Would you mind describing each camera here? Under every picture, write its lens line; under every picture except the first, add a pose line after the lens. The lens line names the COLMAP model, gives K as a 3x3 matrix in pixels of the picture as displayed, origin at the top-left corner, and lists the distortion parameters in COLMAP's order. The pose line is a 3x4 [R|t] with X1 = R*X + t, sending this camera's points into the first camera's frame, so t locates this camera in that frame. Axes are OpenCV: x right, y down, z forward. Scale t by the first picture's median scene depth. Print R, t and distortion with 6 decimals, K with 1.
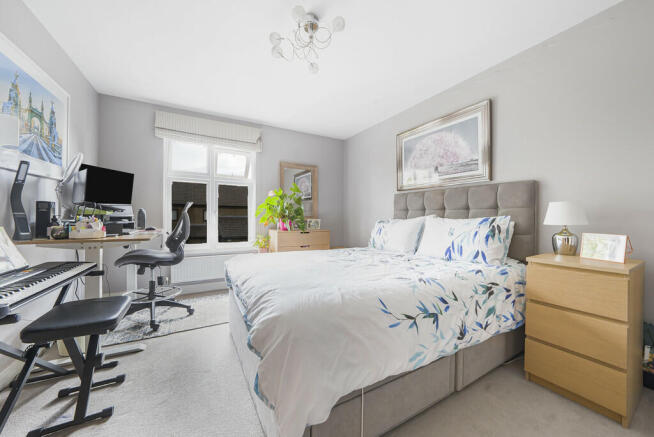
lens RADIAL K [[228.3, 0, 327.0], [0, 228.3, 218.5], [0, 0, 1]] dist [-0.001380, -0.000051]
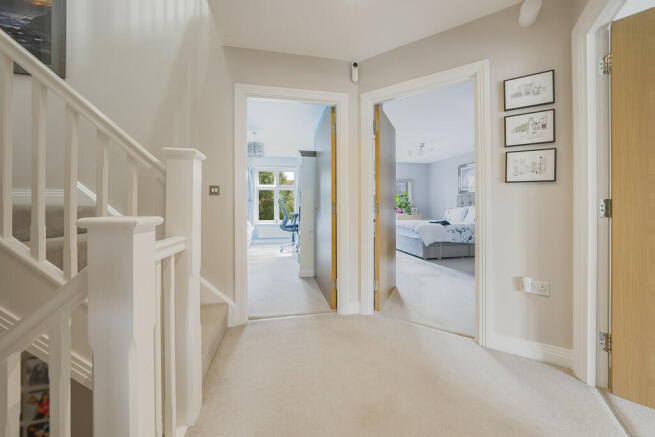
lens RADIAL K [[236.9, 0, 325.9], [0, 236.9, 208.7], [0, 0, 1]] dist [-0.001979, -0.000029]
pose [[0.955624, -0.010448, -0.294405, -0.219910], [0.009803, 0.999945, -0.003667, 0.013012], [0.294427, 0.000619, 0.955674, -1.481036]]
